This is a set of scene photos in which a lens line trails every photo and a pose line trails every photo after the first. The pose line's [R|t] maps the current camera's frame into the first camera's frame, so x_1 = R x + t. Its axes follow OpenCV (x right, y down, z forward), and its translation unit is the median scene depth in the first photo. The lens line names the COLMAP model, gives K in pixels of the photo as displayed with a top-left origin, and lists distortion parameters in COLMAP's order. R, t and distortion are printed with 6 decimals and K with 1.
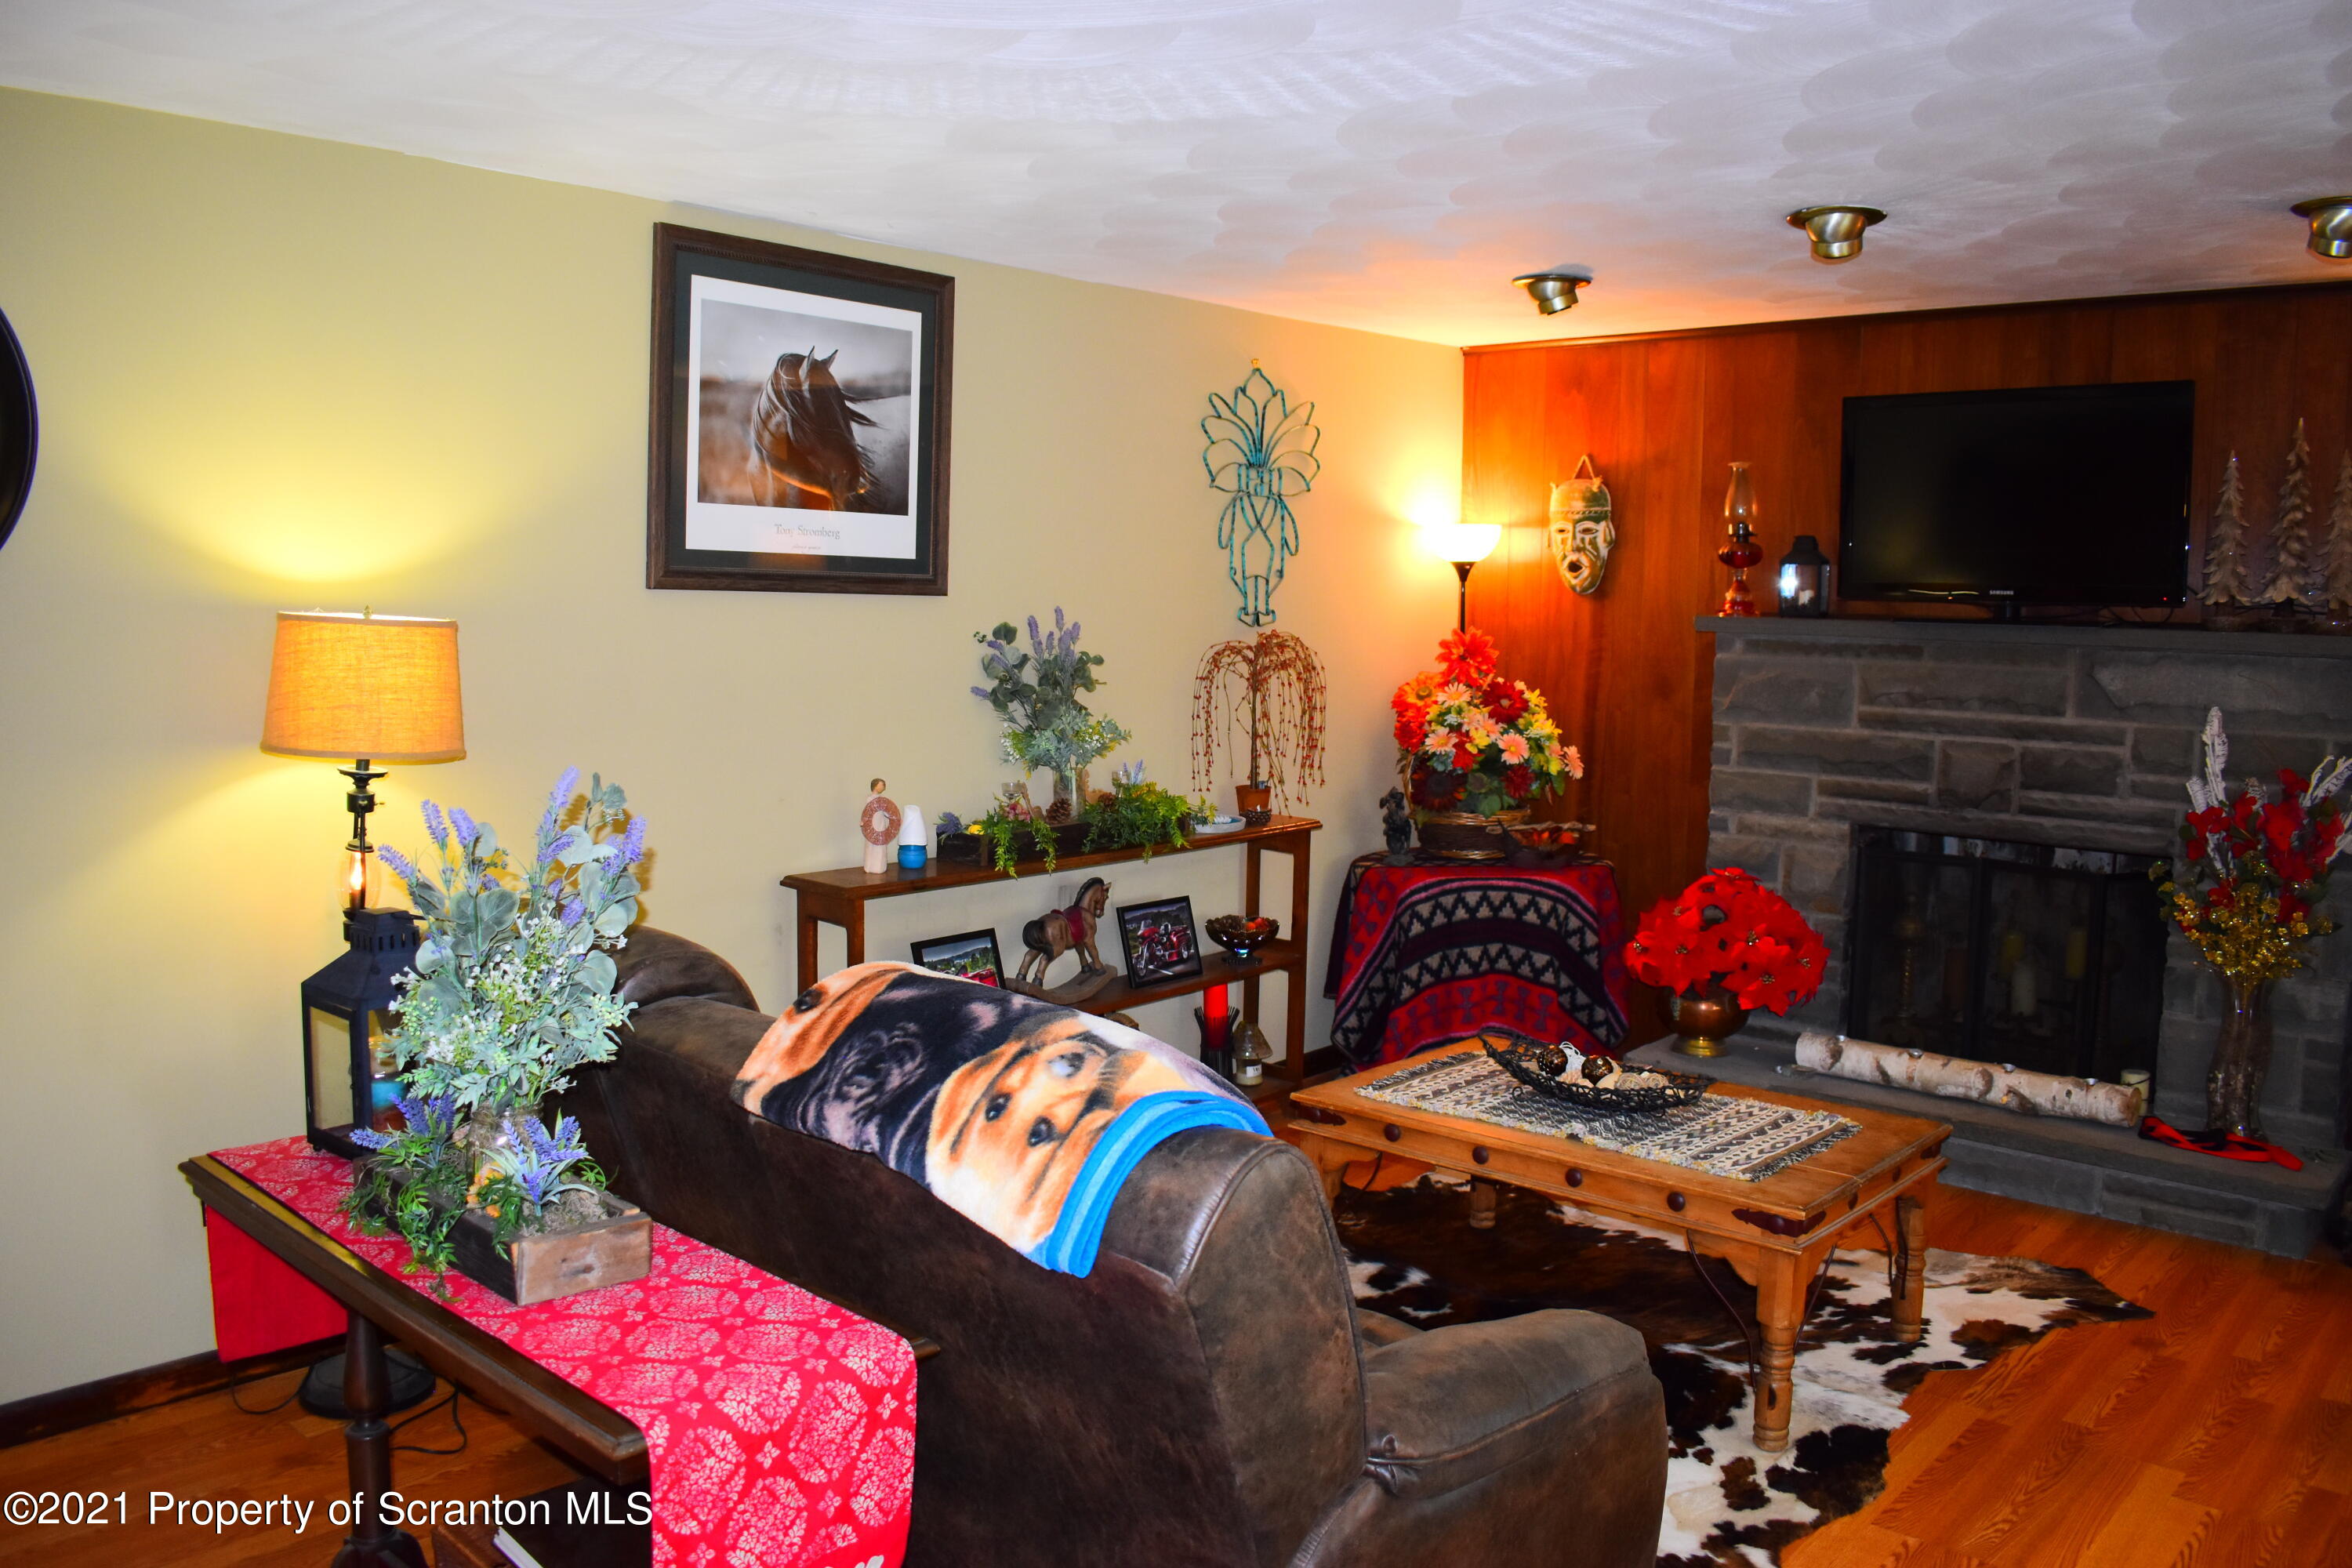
lens RADIAL K [[1830.7, 0, 1173.7], [0, 1830.7, 773.8], [0, 0, 1]] dist [-0.101191, 0.015736]
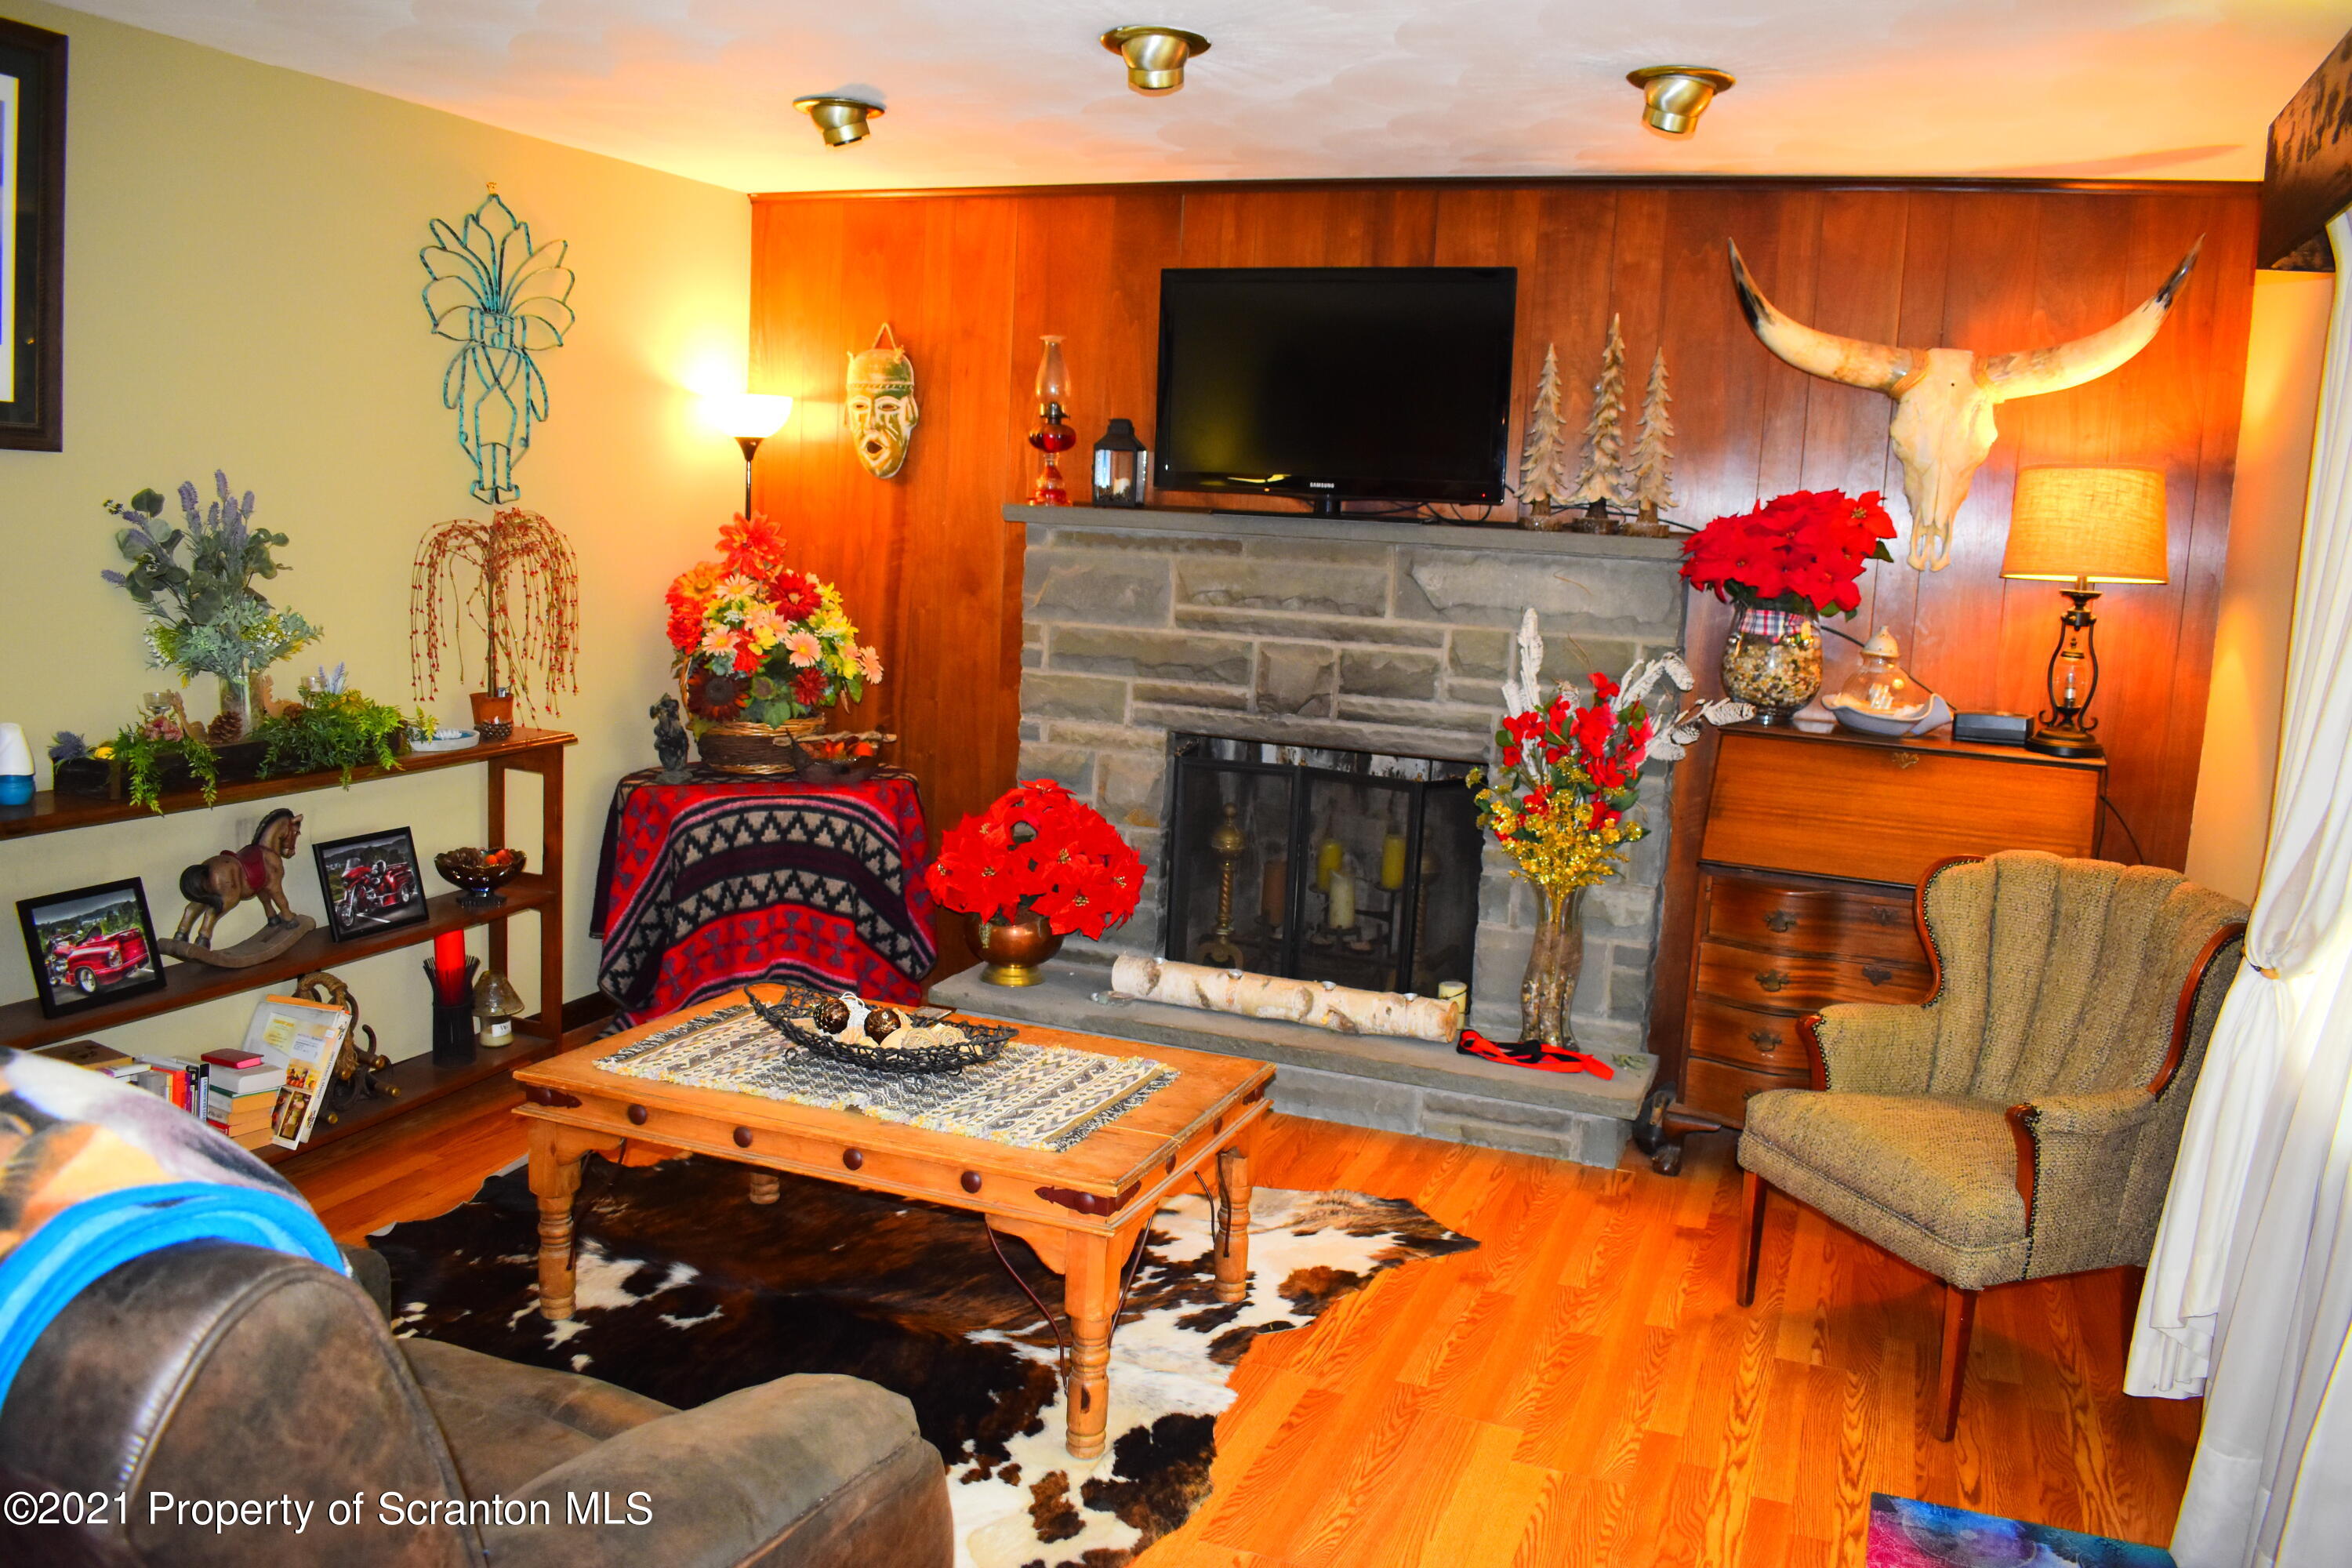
lens RADIAL K [[1830.7, 0, 1165.6], [0, 1830.7, 782.8], [0, 0, 1]] dist [-0.101191, 0.015736]
pose [[0.937514, -0.020638, 0.347336, 0.050812], [0.000571, 0.998329, 0.057779, -0.000246], [-0.347948, -0.053970, 0.935959, 0.127601]]
